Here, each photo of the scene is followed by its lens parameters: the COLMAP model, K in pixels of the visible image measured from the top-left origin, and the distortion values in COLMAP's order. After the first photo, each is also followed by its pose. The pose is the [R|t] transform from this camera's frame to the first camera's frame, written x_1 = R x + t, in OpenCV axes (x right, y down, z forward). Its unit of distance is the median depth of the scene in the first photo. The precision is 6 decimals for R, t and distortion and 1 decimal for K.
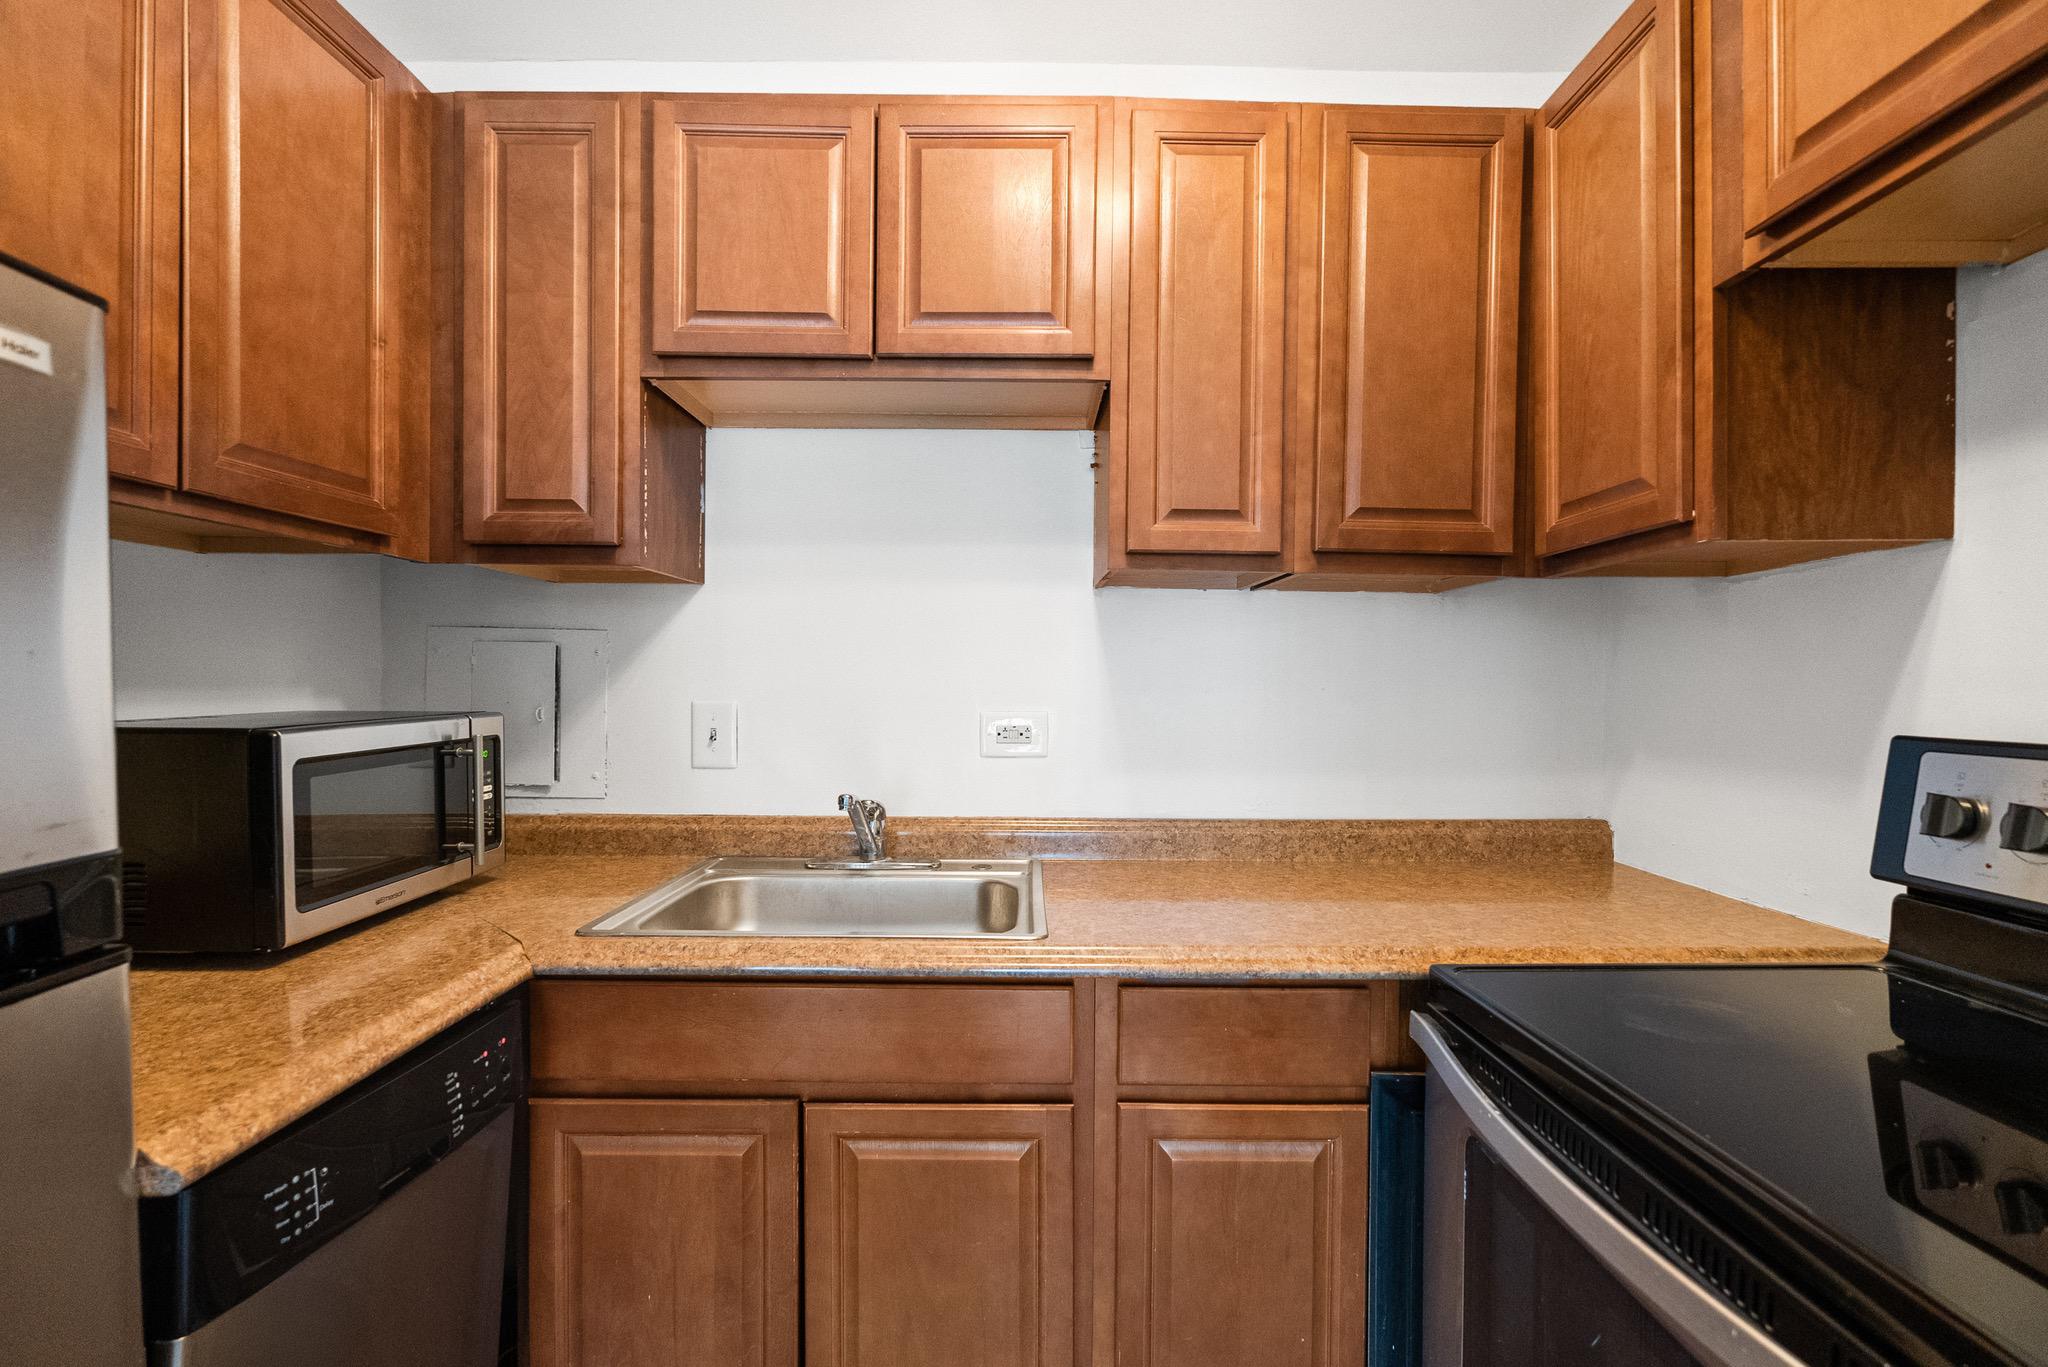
lens RADIAL K [[928.1, 0, 972.8], [0, 928.1, 687.3], [0, 0, 1]] dist [-0.003190, -0.000114]
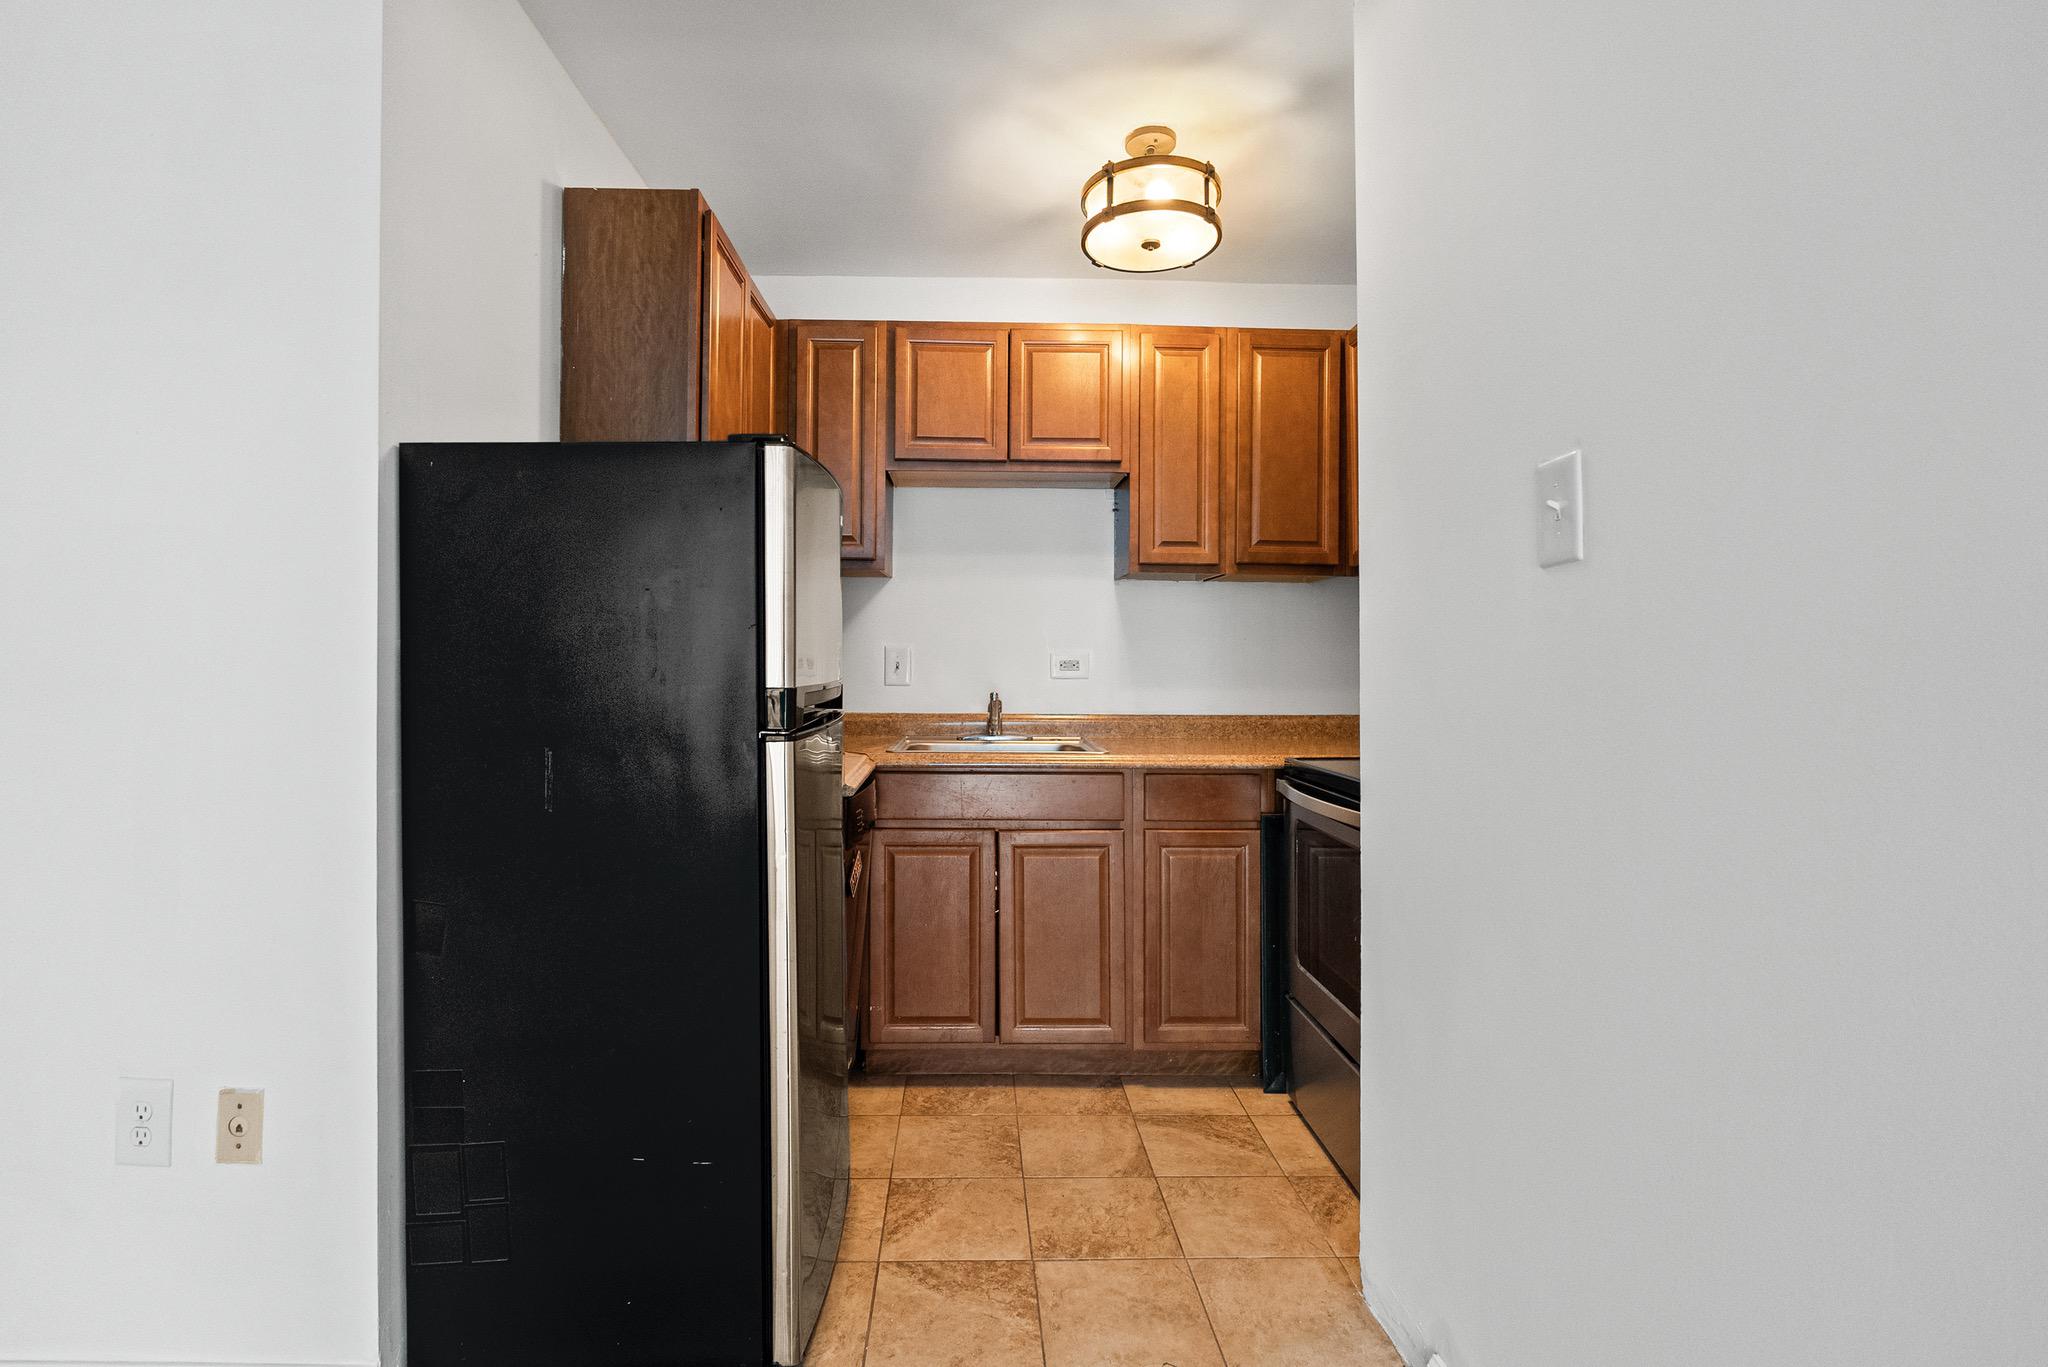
lens RADIAL K [[1007.9, 0, 1016.6], [0, 1007.9, 635.3], [0, 0, 1]] dist [-0.001016, -0.000298]
pose [[0.994126, -0.002247, 0.108209, -0.304626], [0.005095, 0.999648, -0.026050, 0.052262], [-0.108113, 0.026449, 0.993787, -1.008182]]
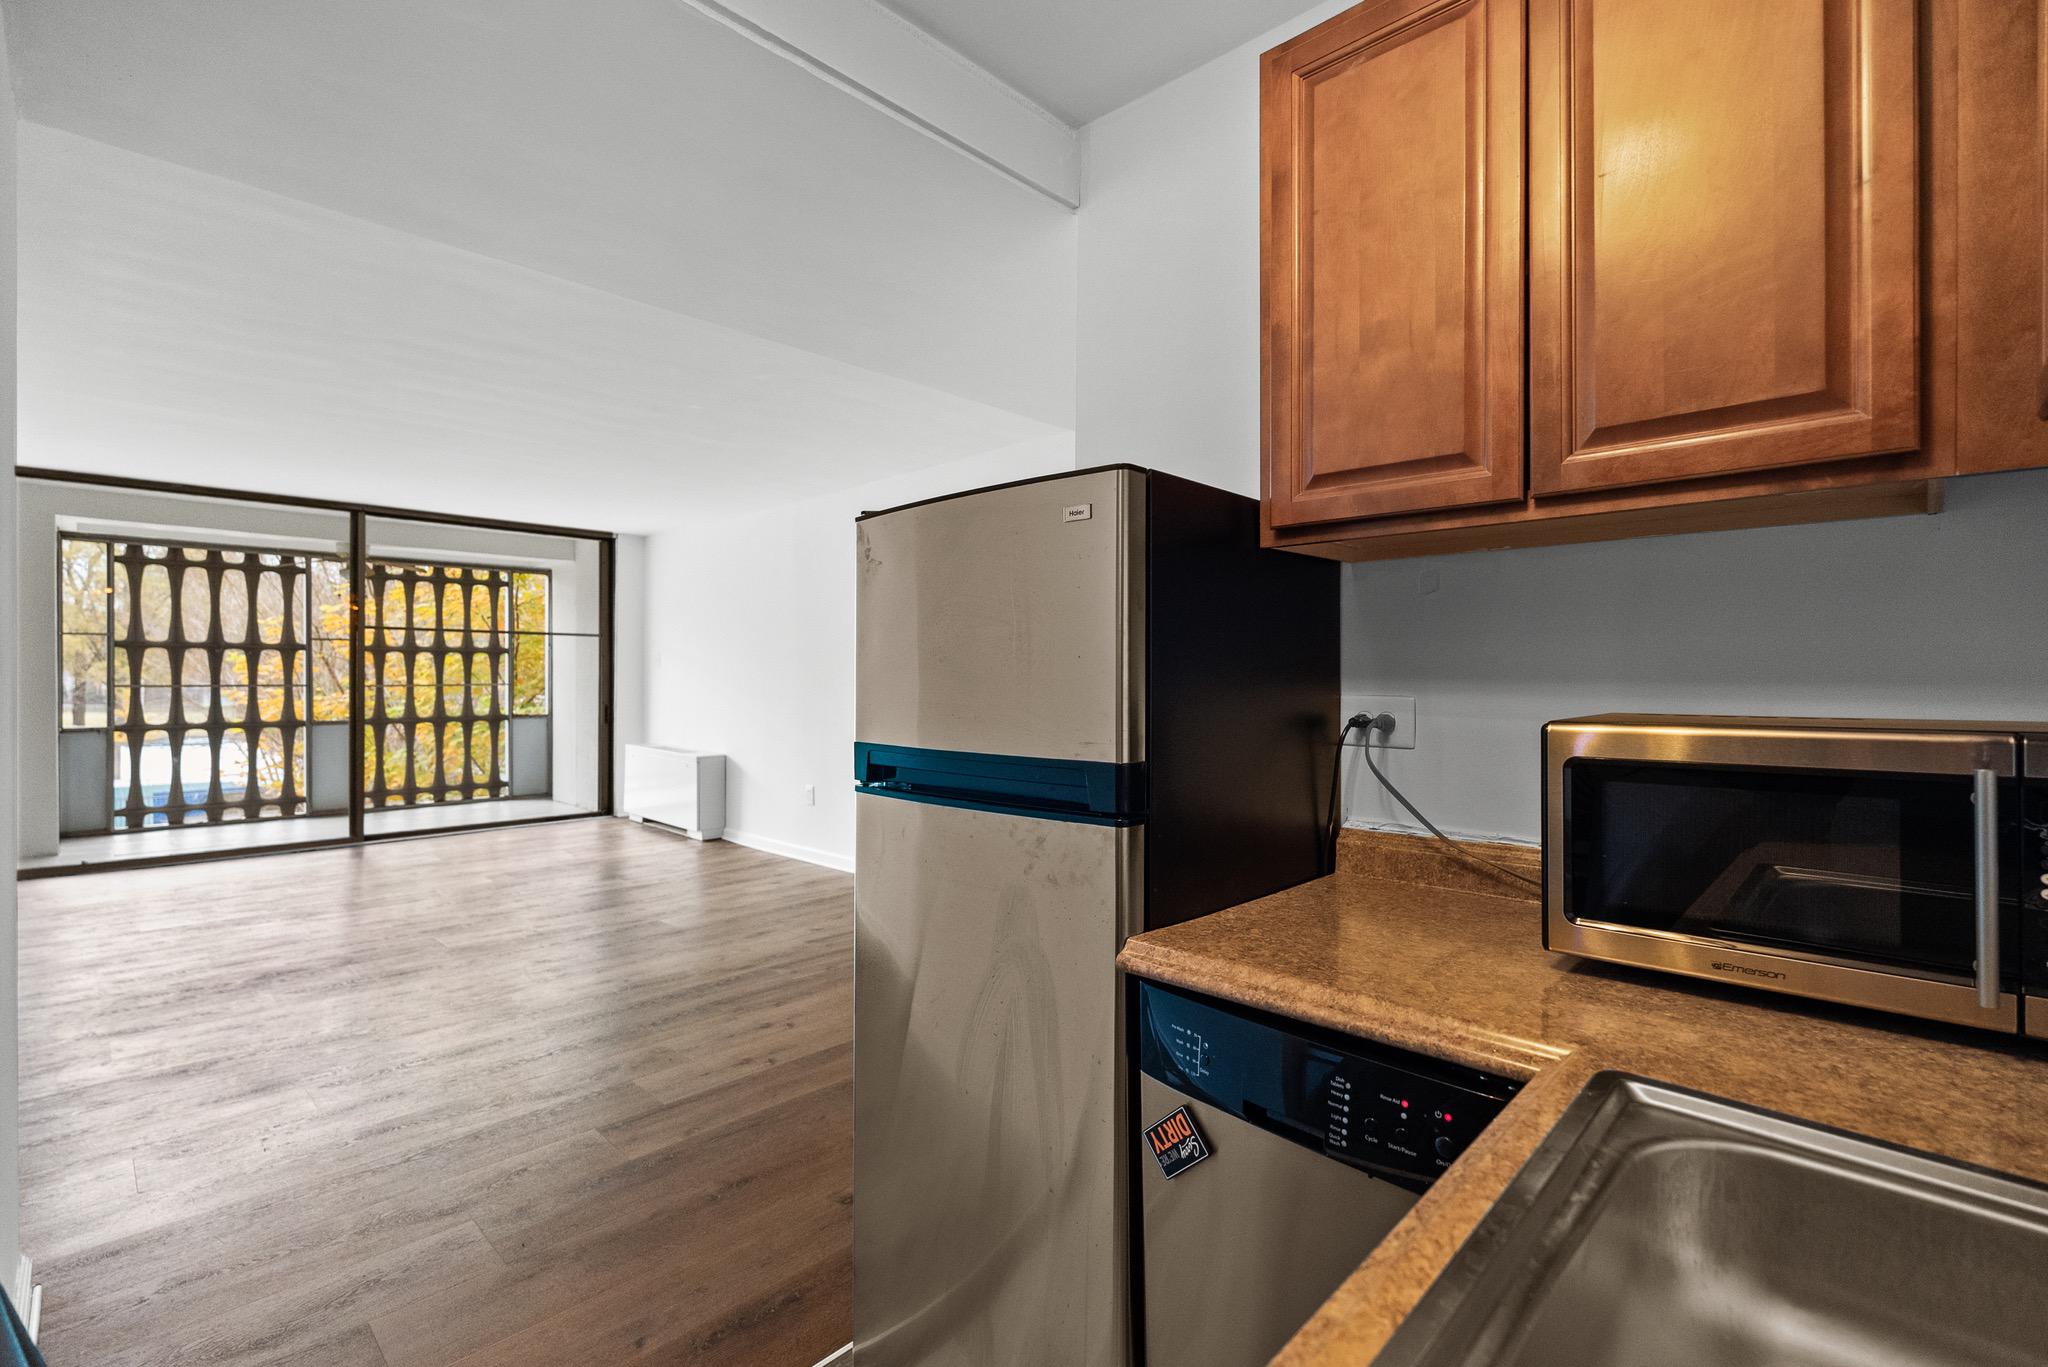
lens RADIAL K [[914.8, 0, 1029.0], [0, 914.8, 682.7], [0, 0, 1]] dist [-0.003285, 0.000269]
pose [[-0.646894, -0.000478, -0.762579, 0.255001], [-0.013871, 0.999842, 0.011140, 0.000211], [0.762453, 0.017784, -0.646799, 0.939004]]
